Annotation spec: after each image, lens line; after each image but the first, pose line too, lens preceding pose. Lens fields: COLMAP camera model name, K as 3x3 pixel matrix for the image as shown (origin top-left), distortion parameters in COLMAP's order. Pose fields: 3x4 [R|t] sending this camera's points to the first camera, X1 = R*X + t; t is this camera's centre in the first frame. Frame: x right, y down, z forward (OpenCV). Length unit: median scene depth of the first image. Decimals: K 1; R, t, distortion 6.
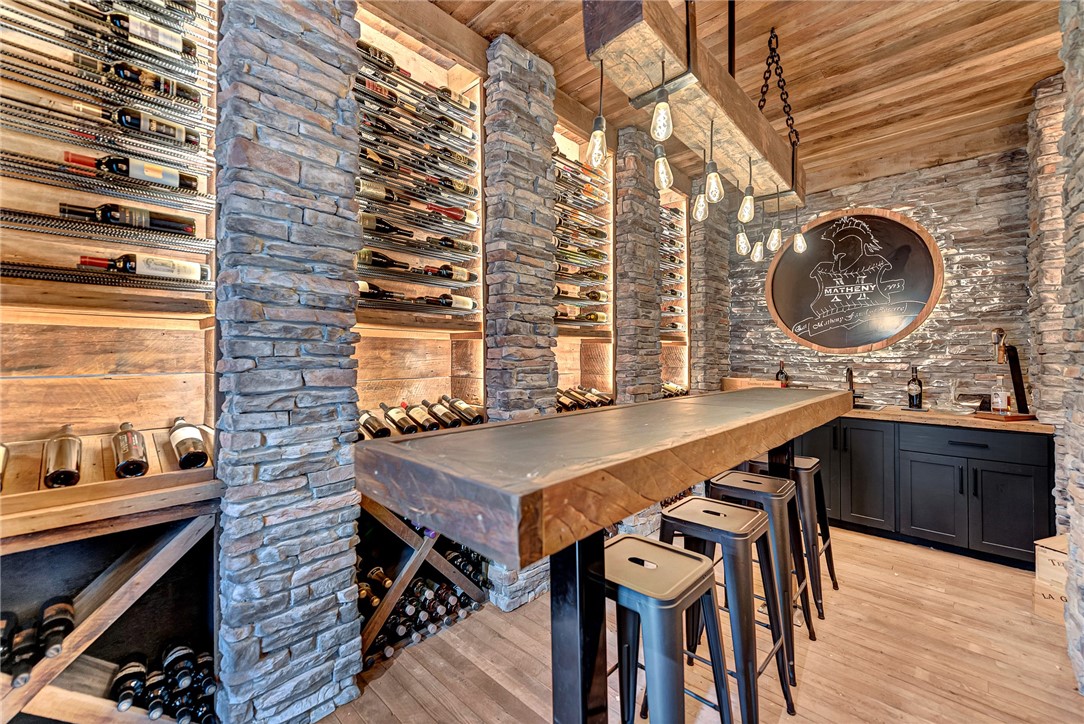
lens RADIAL K [[439.5, 0, 540.9], [0, 439.5, 349.8], [0, 0, 1]] dist [0.016047, -0.006395]
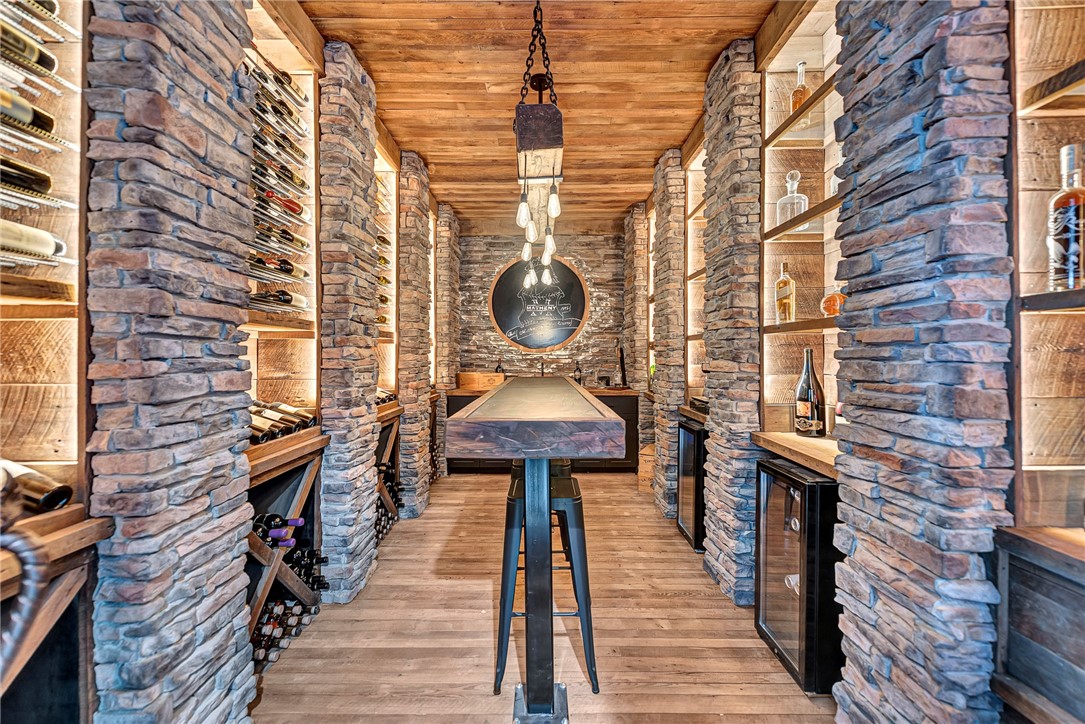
lens RADIAL K [[439.9, 0, 541.4], [0, 439.9, 349.8], [0, 0, 1]] dist [0.016047, -0.006395]
pose [[0.725202, 0.001520, 0.688535, -0.447140], [-0.002670, 0.999996, 0.000605, -0.001526], [-0.688531, -0.002278, 0.725203, -0.060877]]
